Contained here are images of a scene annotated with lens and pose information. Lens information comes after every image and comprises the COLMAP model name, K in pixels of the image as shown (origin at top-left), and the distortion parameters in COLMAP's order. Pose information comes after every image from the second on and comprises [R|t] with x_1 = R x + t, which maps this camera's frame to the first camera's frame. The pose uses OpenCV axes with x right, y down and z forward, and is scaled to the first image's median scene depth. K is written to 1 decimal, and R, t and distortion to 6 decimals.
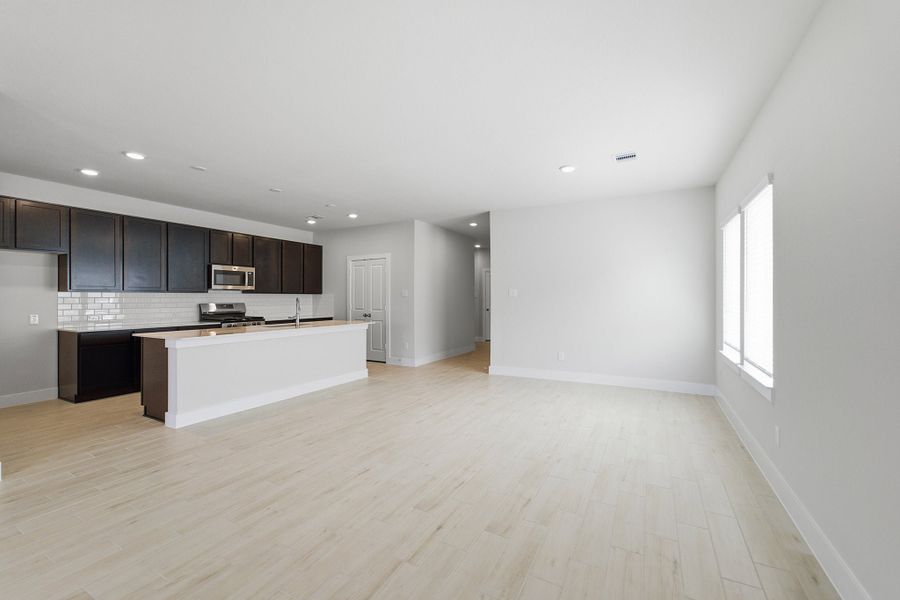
lens RADIAL K [[378.9, 0, 451.2], [0, 378.9, 296.0], [0, 0, 1]] dist [-0.025629, 0.014460]
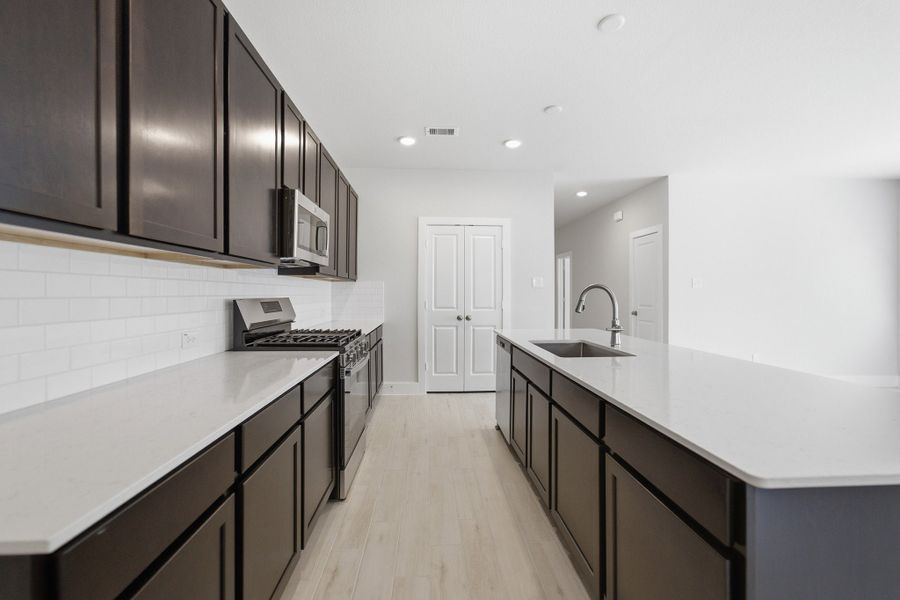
lens RADIAL K [[384.8, 0, 451.4], [0, 384.8, 292.3], [0, 0, 1]] dist [-0.050987, 0.028942]
pose [[0.852094, 0.004390, 0.523370, -0.636557], [-0.005364, 0.999986, 0.000344, 0.011686], [-0.523361, -0.003100, 0.852105, 0.560396]]
